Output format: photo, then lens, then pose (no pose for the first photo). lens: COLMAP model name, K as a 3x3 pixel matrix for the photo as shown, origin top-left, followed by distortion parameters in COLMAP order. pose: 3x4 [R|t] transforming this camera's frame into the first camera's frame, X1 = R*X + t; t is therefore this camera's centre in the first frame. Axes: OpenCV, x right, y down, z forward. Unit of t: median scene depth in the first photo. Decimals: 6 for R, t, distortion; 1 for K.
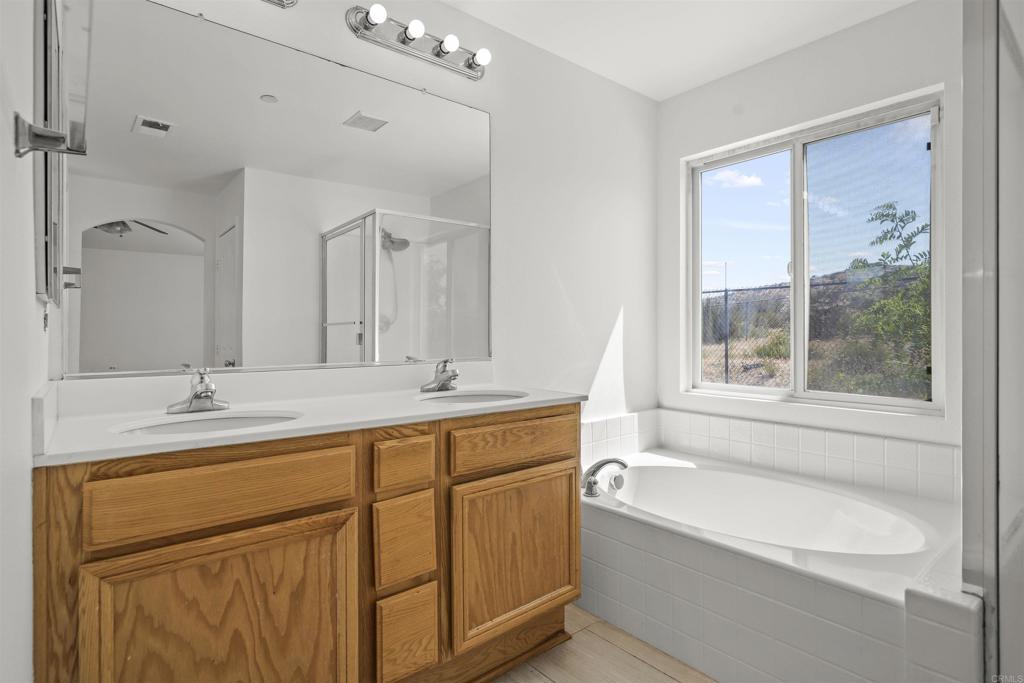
lens RADIAL K [[519.6, 0, 511.1], [0, 519.6, 338.0], [0, 0, 1]] dist [0.002837, -0.000331]
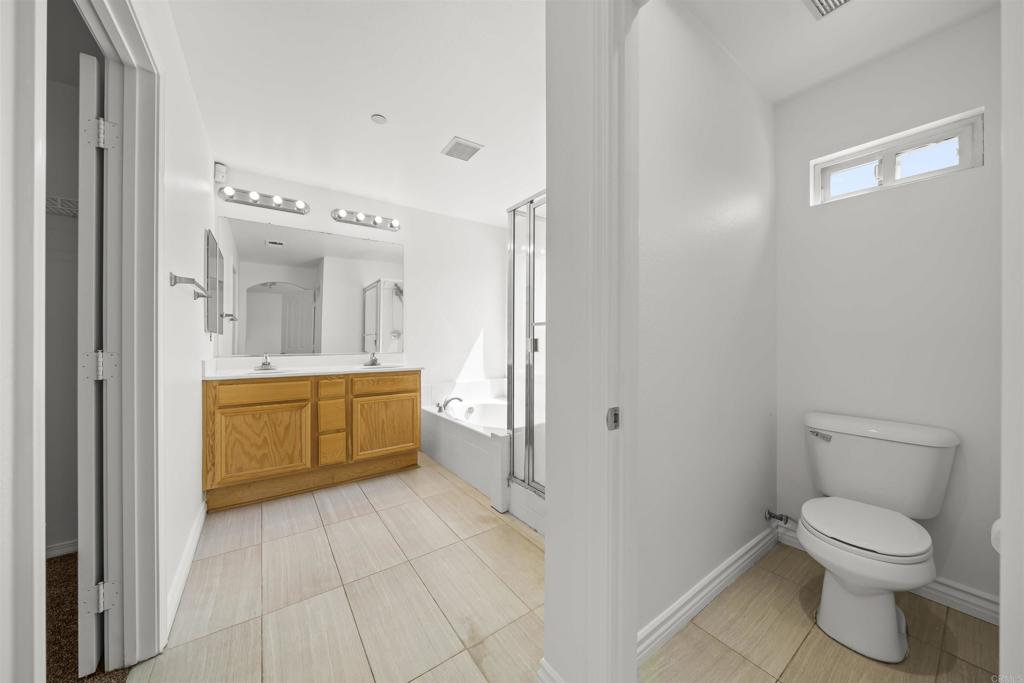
lens RADIAL K [[345.4, 0, 512.7], [0, 345.4, 341.5], [0, 0, 1]] dist [-0.007972, -0.000140]
pose [[0.997875, 0.006159, -0.064873, 0.930967], [-0.006168, 0.999981, 0.000060, -0.018922], [0.064872, 0.000340, 0.997894, -0.828248]]
